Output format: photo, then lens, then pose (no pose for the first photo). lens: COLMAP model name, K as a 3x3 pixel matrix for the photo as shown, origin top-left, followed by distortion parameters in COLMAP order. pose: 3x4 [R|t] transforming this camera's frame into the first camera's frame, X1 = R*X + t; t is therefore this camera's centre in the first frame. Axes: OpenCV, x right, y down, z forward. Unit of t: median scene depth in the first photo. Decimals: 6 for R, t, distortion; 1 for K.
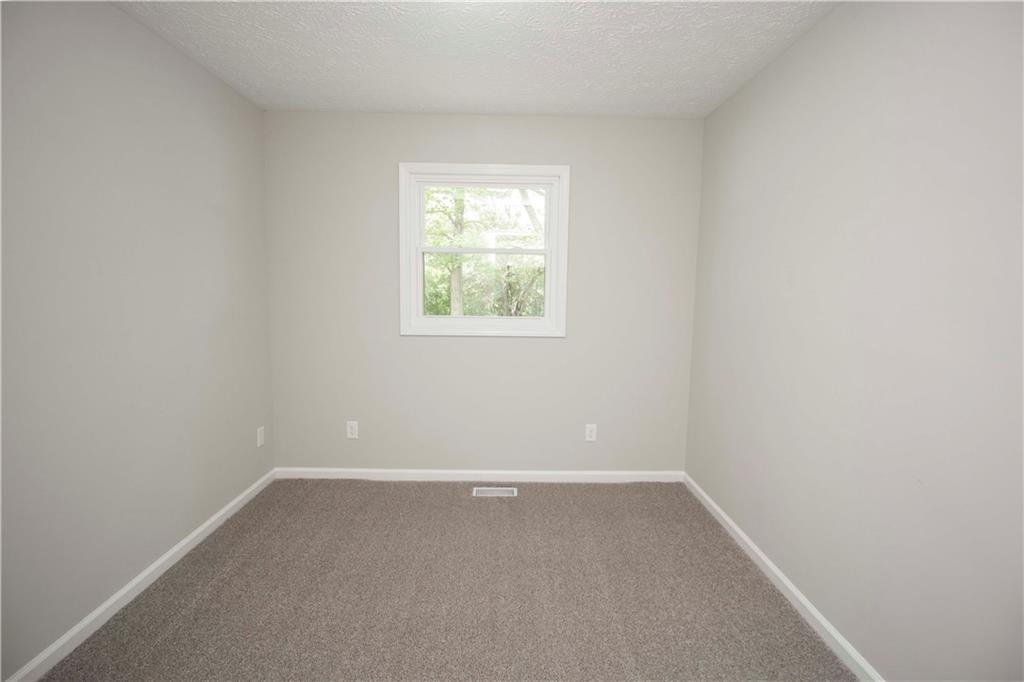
lens RADIAL K [[489.9, 0, 518.3], [0, 489.9, 338.4], [0, 0, 1]] dist [0.000651, -0.014318]
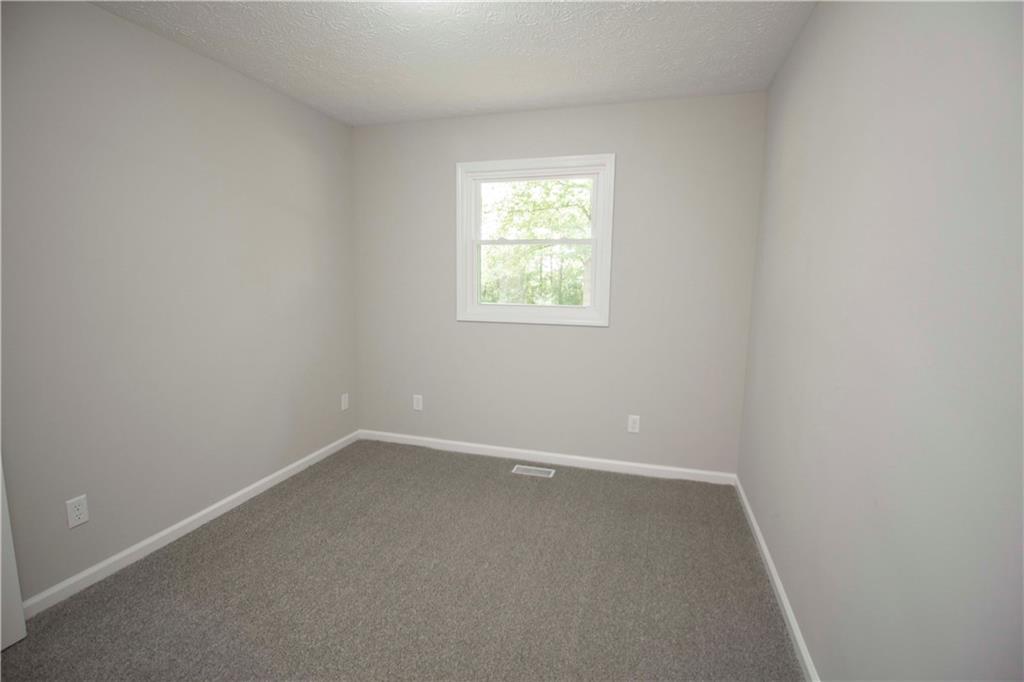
lens RADIAL K [[474.4, 0, 512.3], [0, 474.4, 339.8], [0, 0, 1]] dist [0.001369, -0.014536]
pose [[0.952895, 0.036653, -0.301078, 0.201499], [-0.029543, 0.999167, 0.028136, 0.003207], [0.301859, -0.017916, 0.953184, 0.016516]]
